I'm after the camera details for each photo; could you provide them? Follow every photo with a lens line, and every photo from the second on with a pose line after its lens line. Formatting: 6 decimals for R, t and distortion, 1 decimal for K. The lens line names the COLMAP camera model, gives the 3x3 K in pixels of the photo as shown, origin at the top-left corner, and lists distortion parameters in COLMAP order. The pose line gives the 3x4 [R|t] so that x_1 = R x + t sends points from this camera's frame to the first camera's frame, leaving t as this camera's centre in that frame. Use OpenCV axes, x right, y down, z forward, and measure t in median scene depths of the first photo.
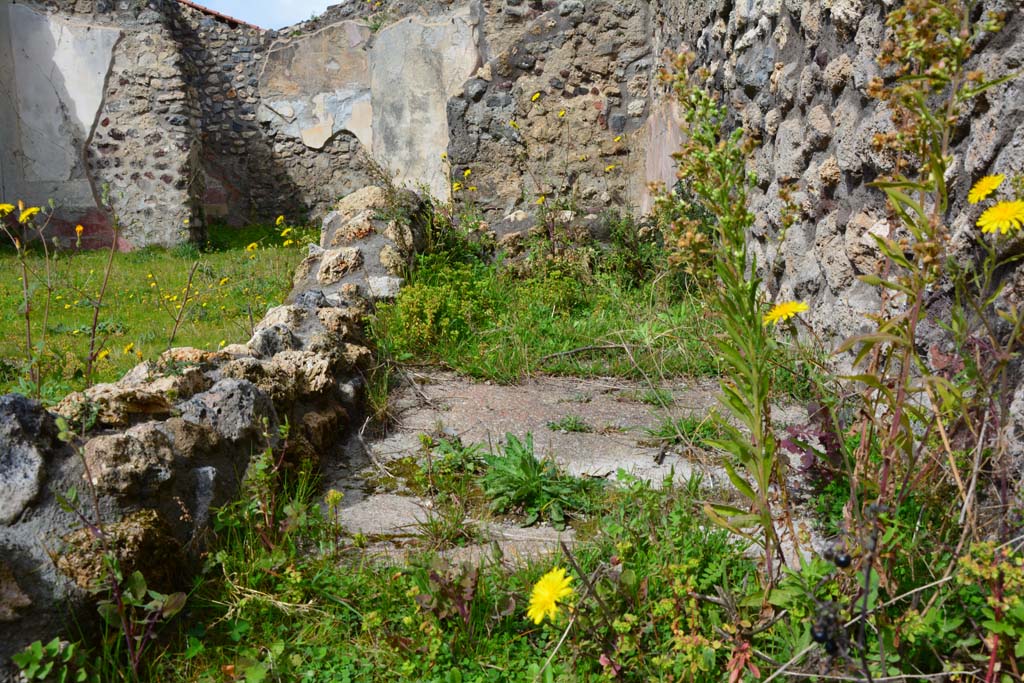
lens RADIAL K [[858.7, 0, 517.8], [0, 858.7, 345.8], [0, 0, 1]] dist [-0.098713, 0.077815]
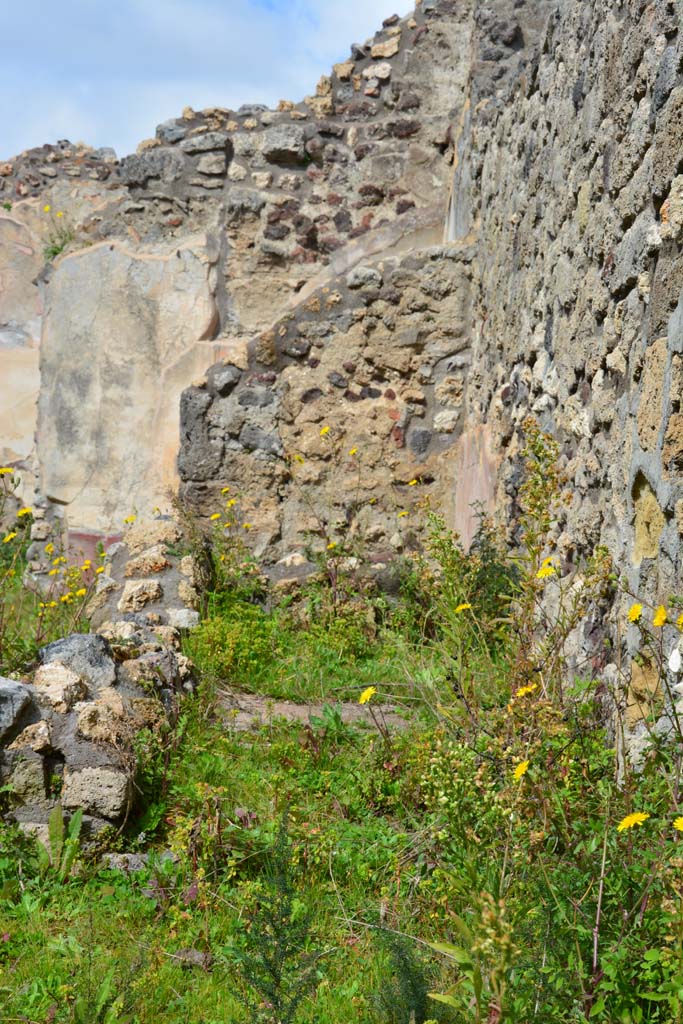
lens RADIAL K [[1861.2, 0, 338.9], [0, 1861.2, 515.6], [0, 0, 1]] dist [0.343967, 0.000000]
pose [[0.995479, 0.065827, 0.068475, -0.053296], [-0.052912, 0.983009, -0.175765, 0.081263], [-0.078881, 0.171347, 0.982048, -0.525191]]
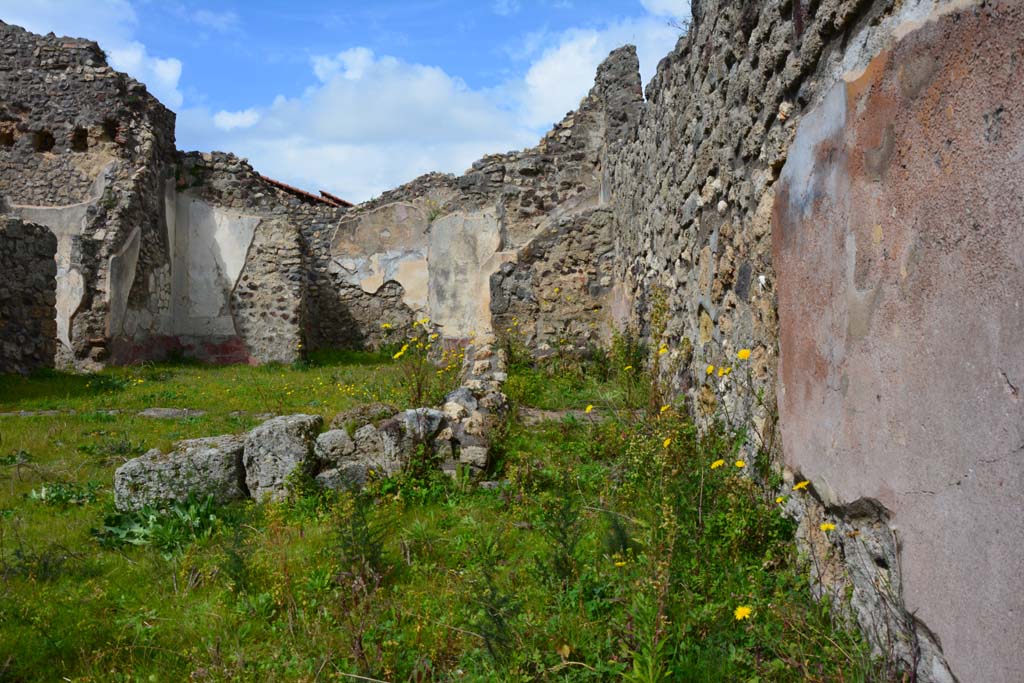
lens RADIAL K [[809.4, 0, 508.2], [0, 809.4, 346.6], [0, 0, 1]] dist [-0.123570, 0.000200]
pose [[0.999899, 0.008097, 0.011678, -0.066013], [-0.006322, 0.989452, -0.144722, 0.072365], [-0.012727, 0.144634, 0.989403, -0.519723]]
